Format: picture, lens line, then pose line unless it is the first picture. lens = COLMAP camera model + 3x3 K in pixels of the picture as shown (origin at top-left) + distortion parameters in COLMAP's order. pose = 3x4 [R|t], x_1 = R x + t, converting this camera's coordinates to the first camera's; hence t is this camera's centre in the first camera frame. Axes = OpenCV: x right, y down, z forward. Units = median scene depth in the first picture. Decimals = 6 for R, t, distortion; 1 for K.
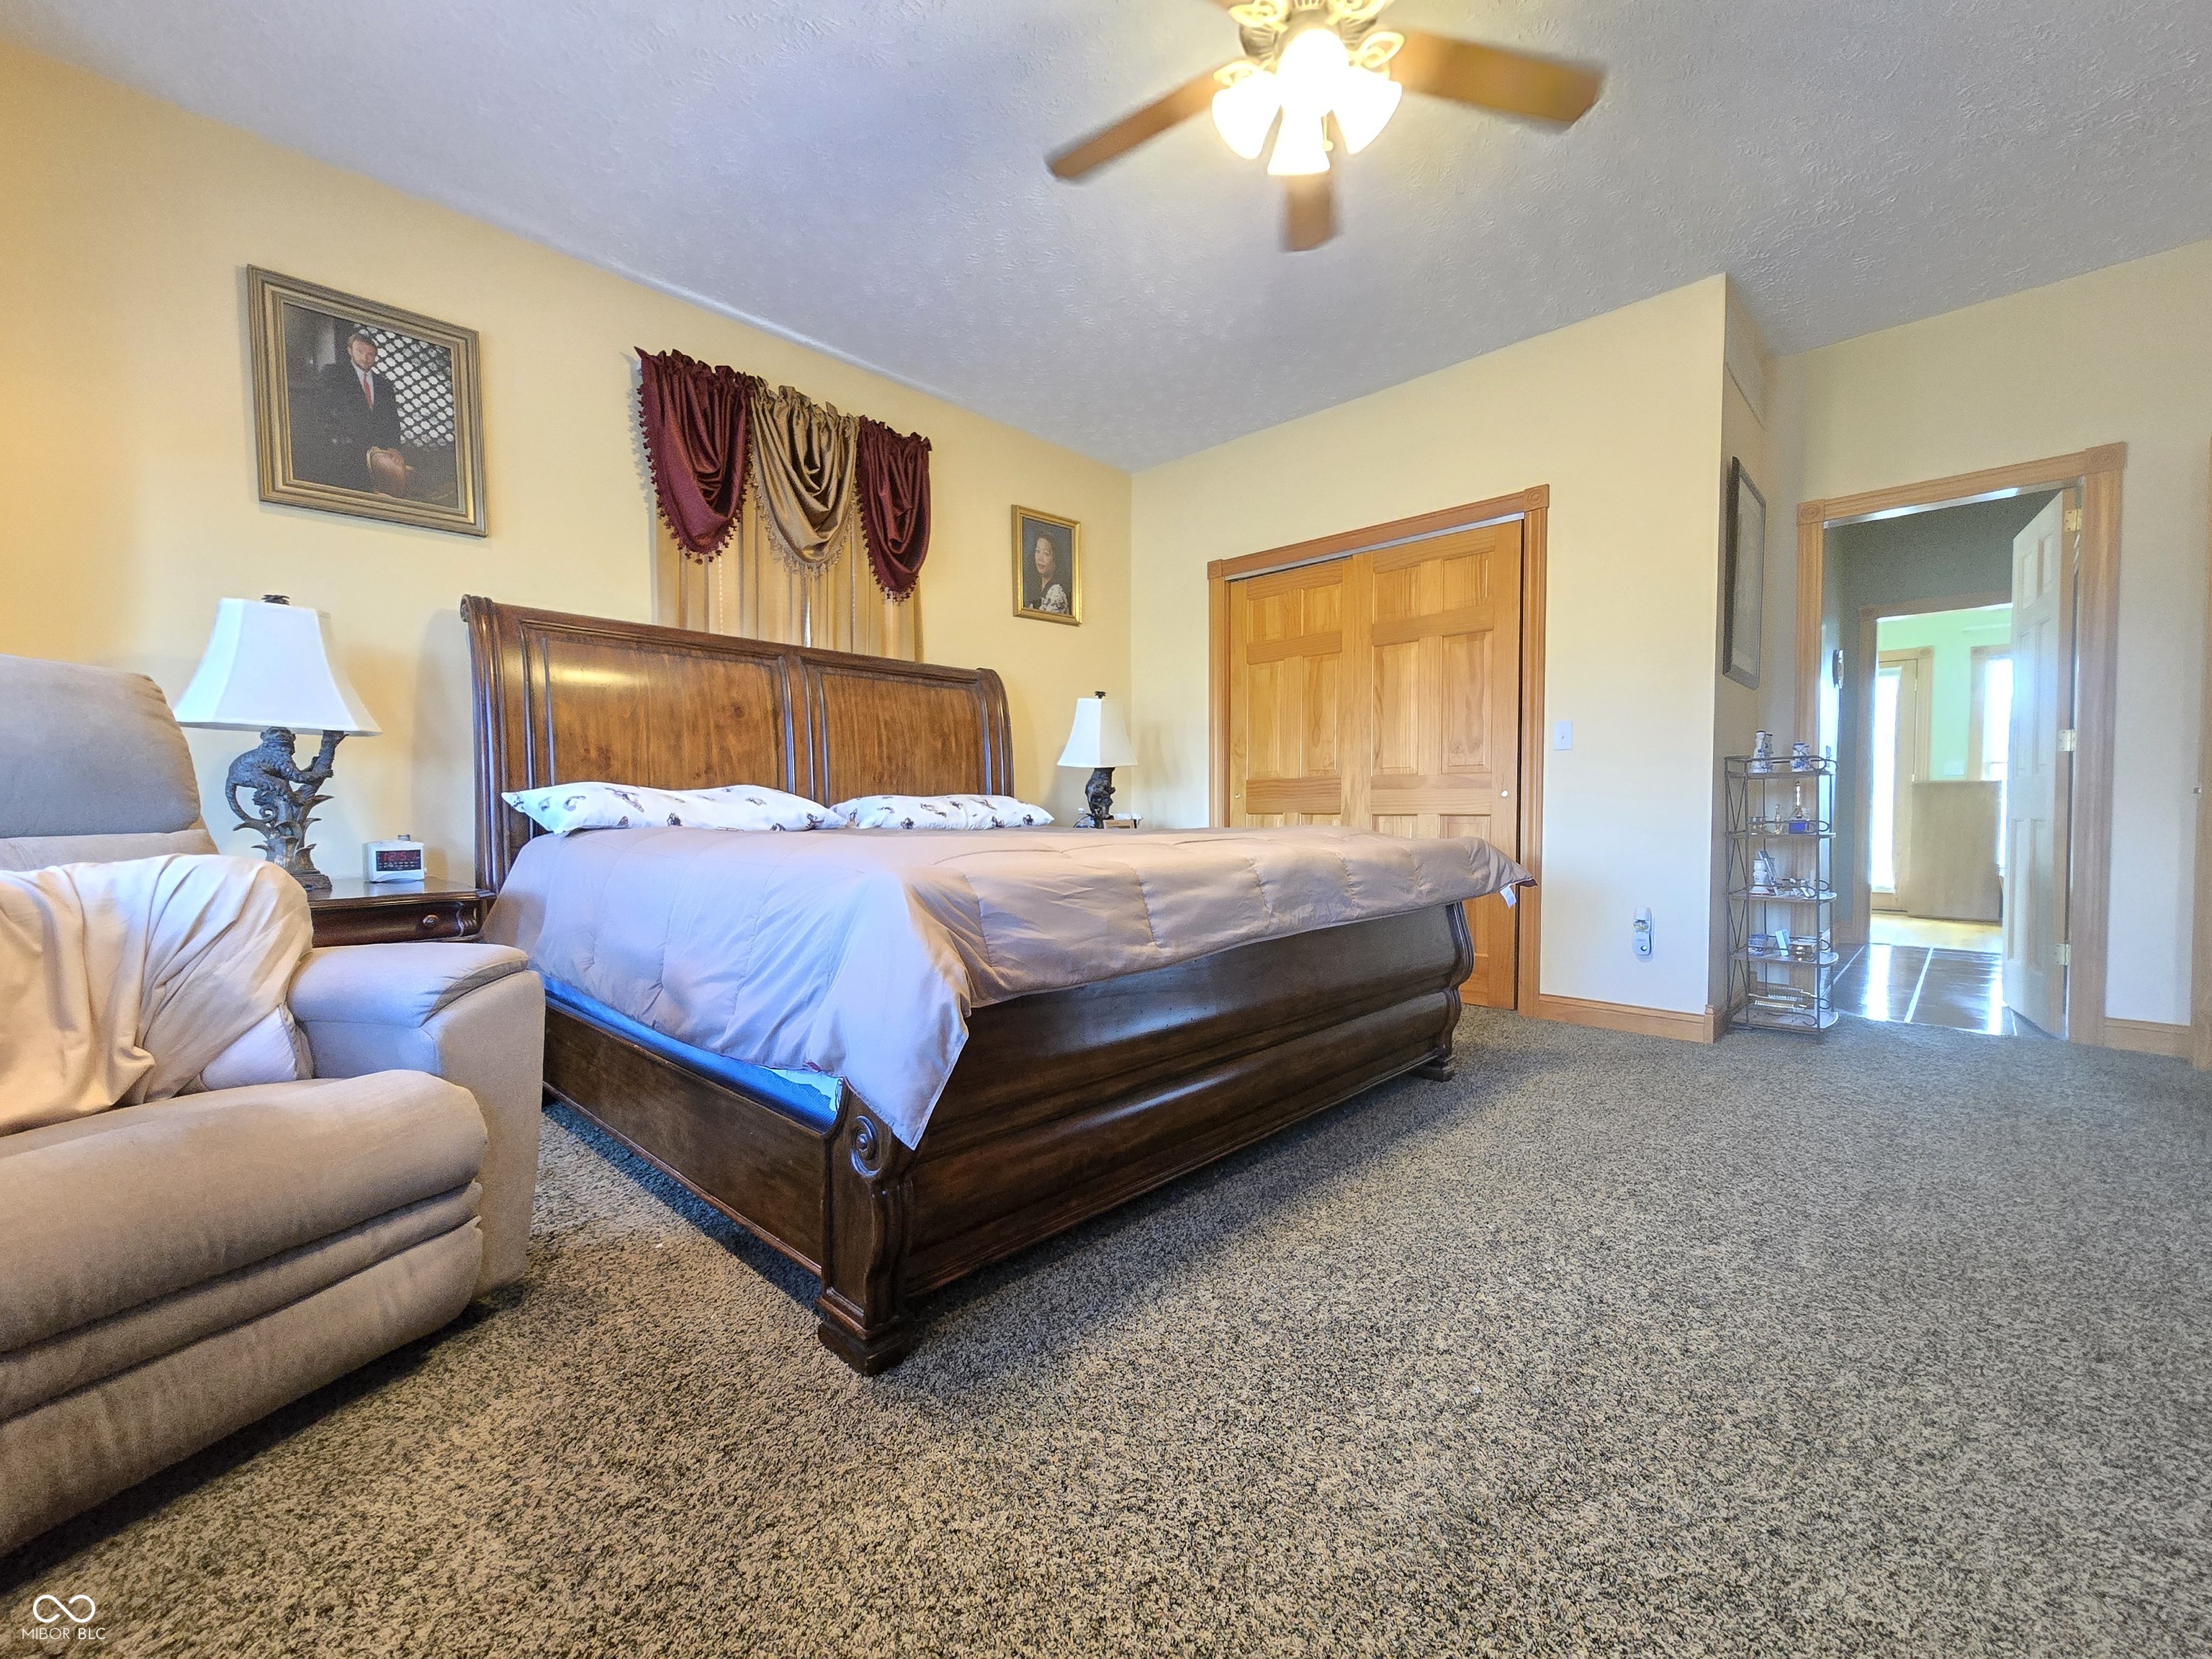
lens RADIAL K [[904.5, 0, 1115.6], [0, 904.5, 845.8], [0, 0, 1]] dist [-0.006717, 0.000928]
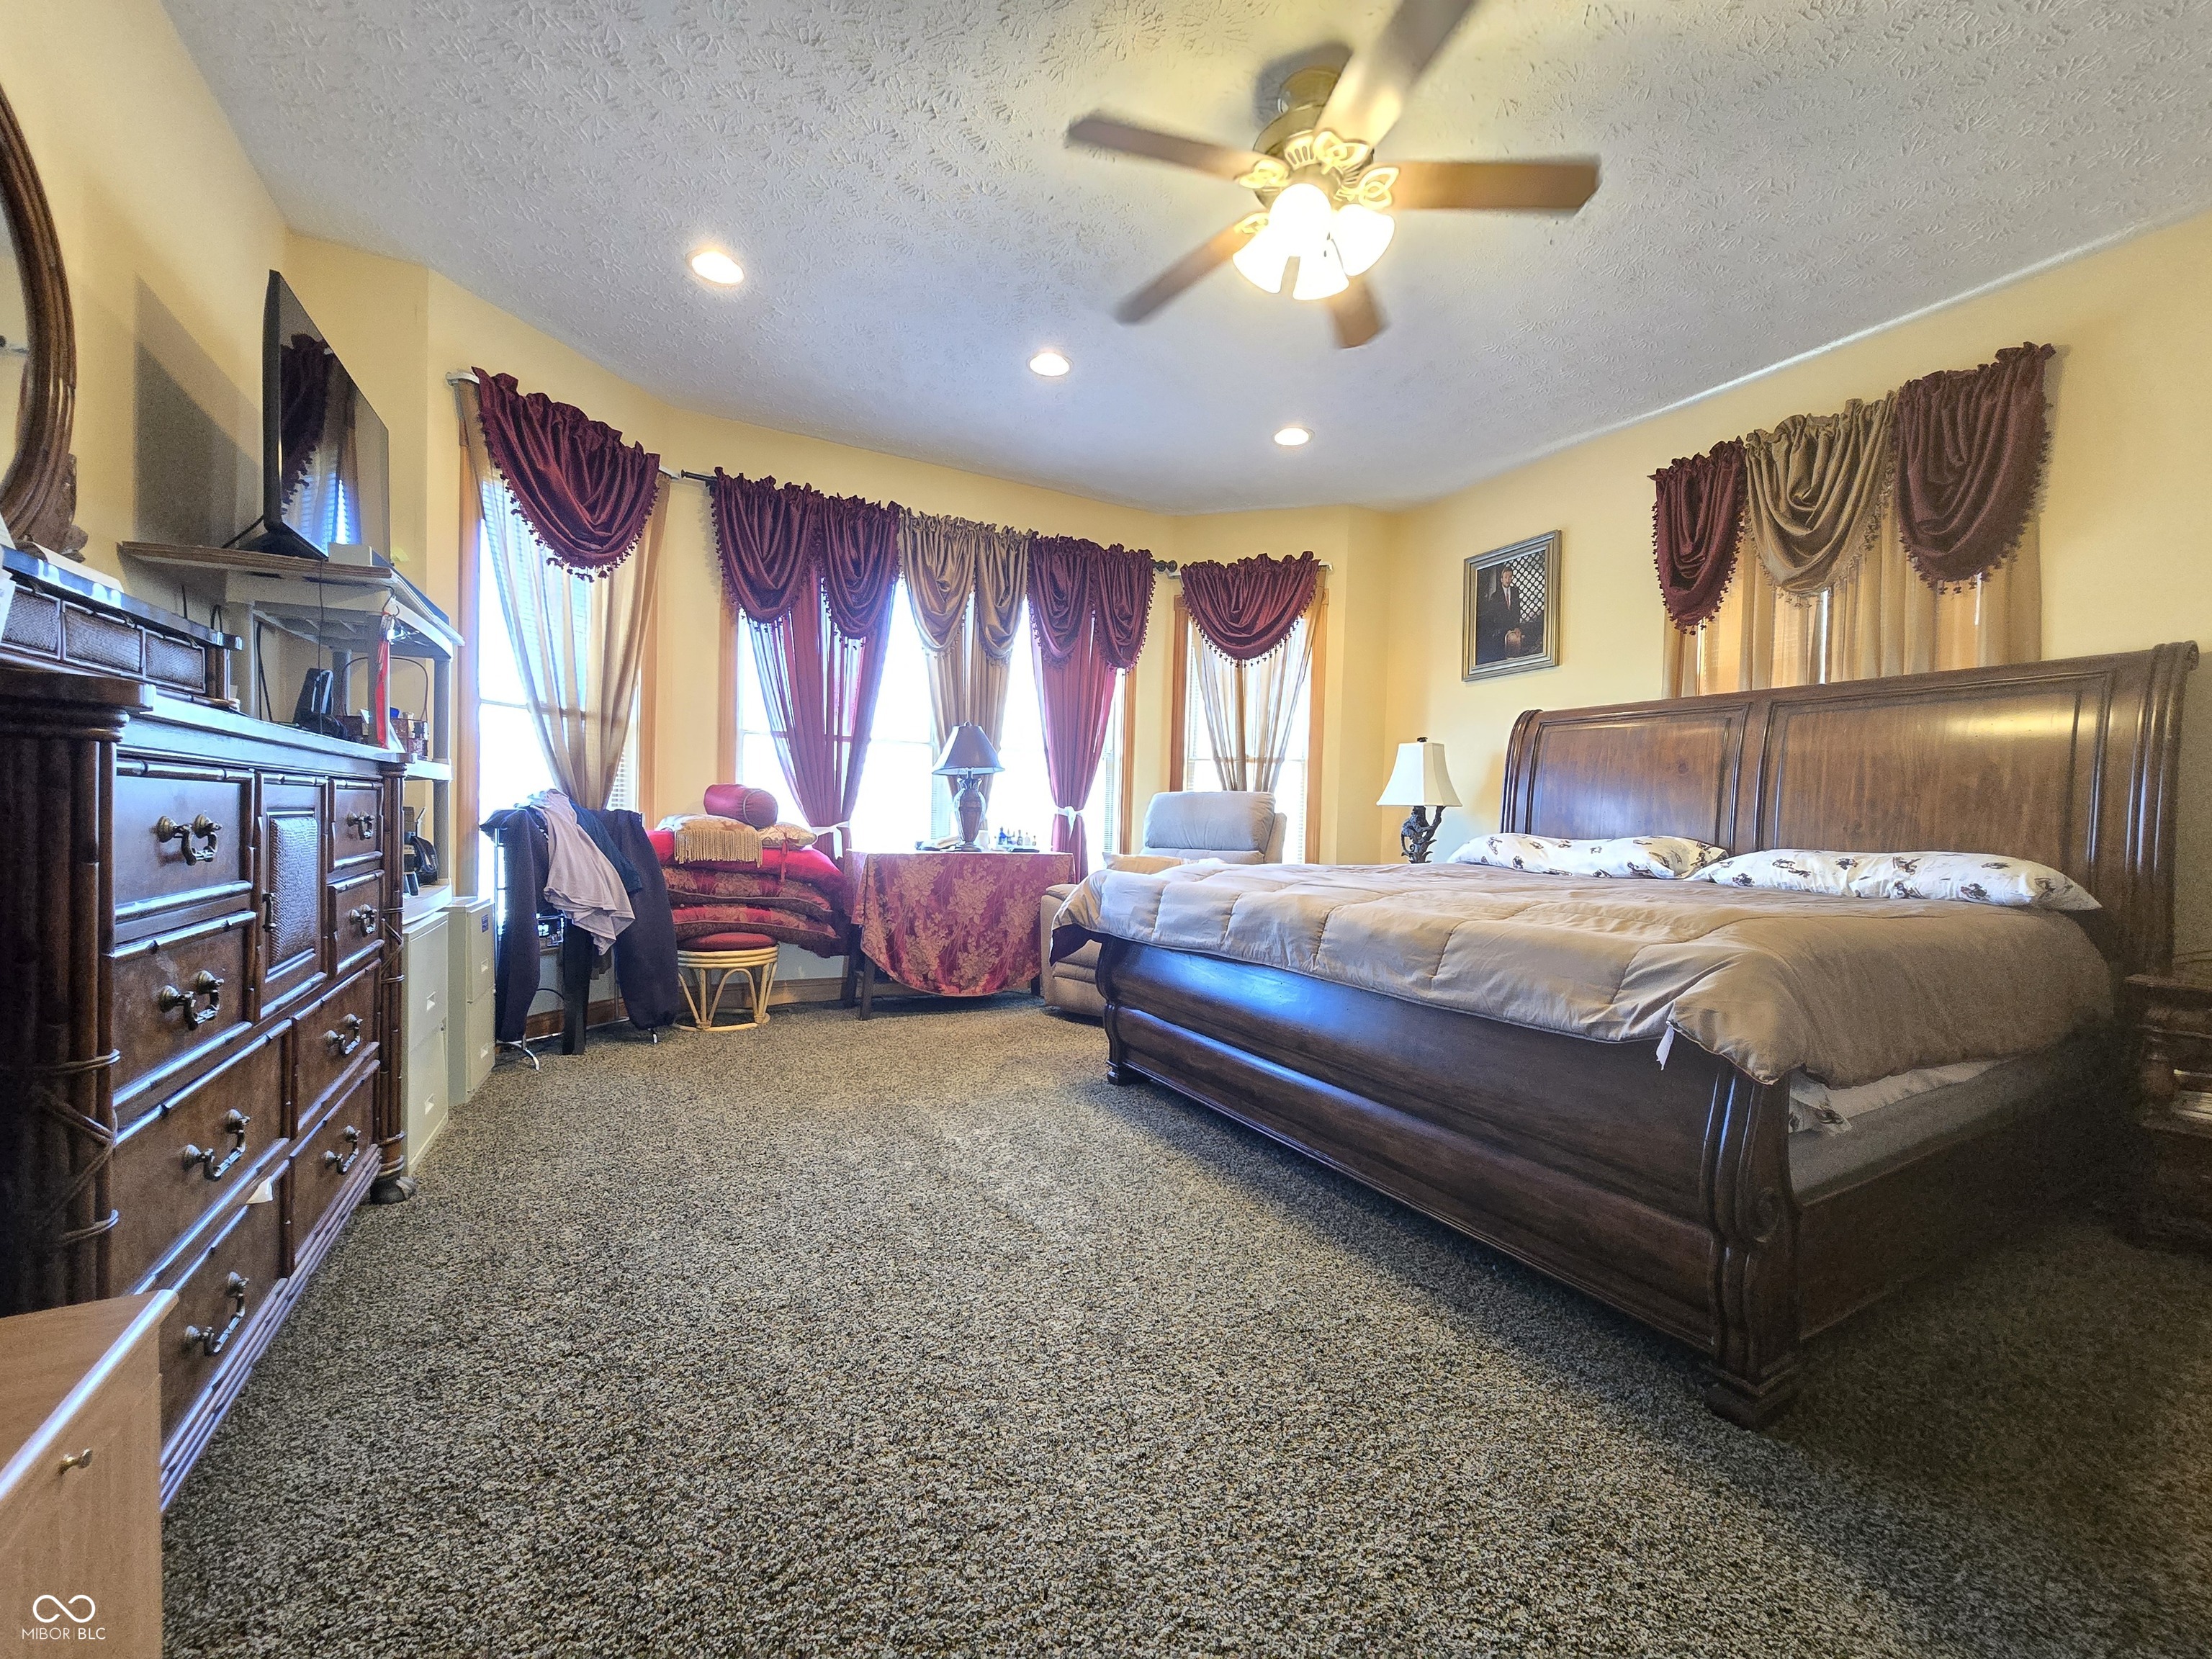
lens RADIAL K [[904.5, 0, 1111.3], [0, 904.5, 841.3], [0, 0, 1]] dist [-0.006717, 0.000928]
pose [[-0.297259, 0.010520, -0.954739, 0.792853], [-0.065442, 0.997363, 0.031365, -0.049018], [0.952552, 0.071804, -0.295787, 0.657598]]
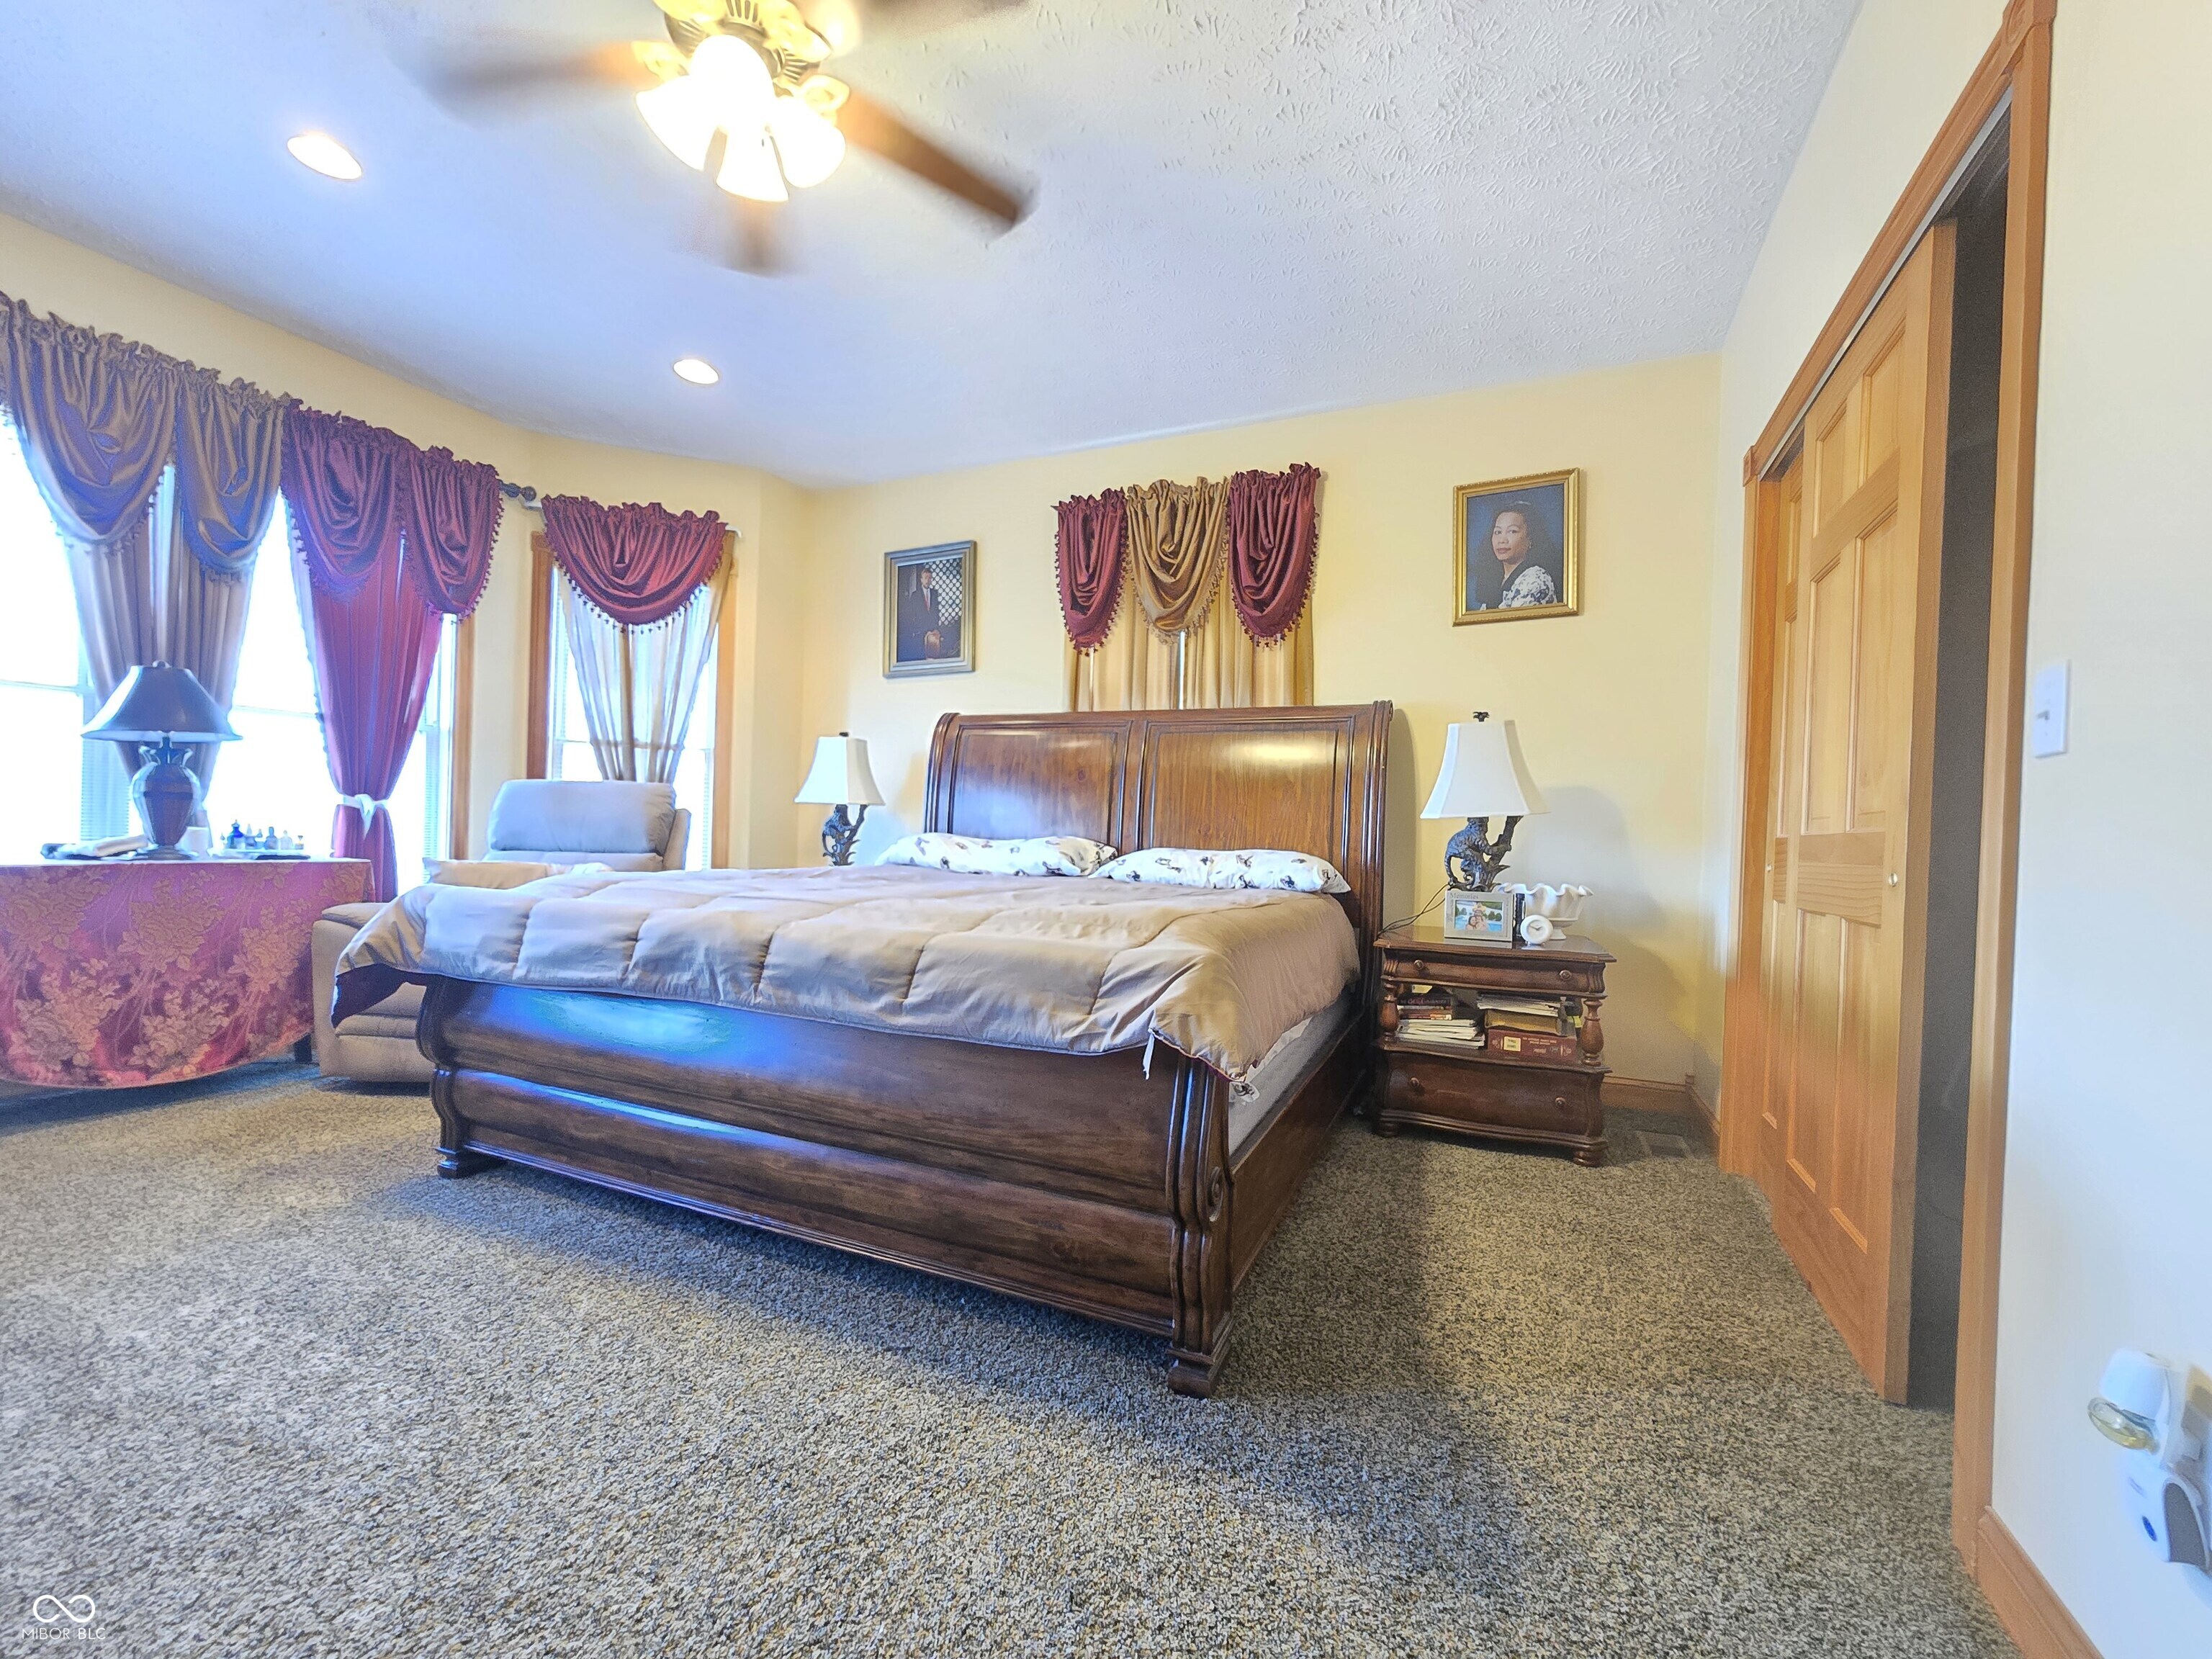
lens RADIAL K [[904.5, 0, 1116.8], [0, 904.5, 844.4], [0, 0, 1]] dist [-0.006717, 0.000928]
pose [[0.344953, 0.018483, -0.938438, 0.705509], [-0.069606, 0.997557, -0.005939, -0.051882], [0.936036, 0.067369, 0.345397, 0.619693]]
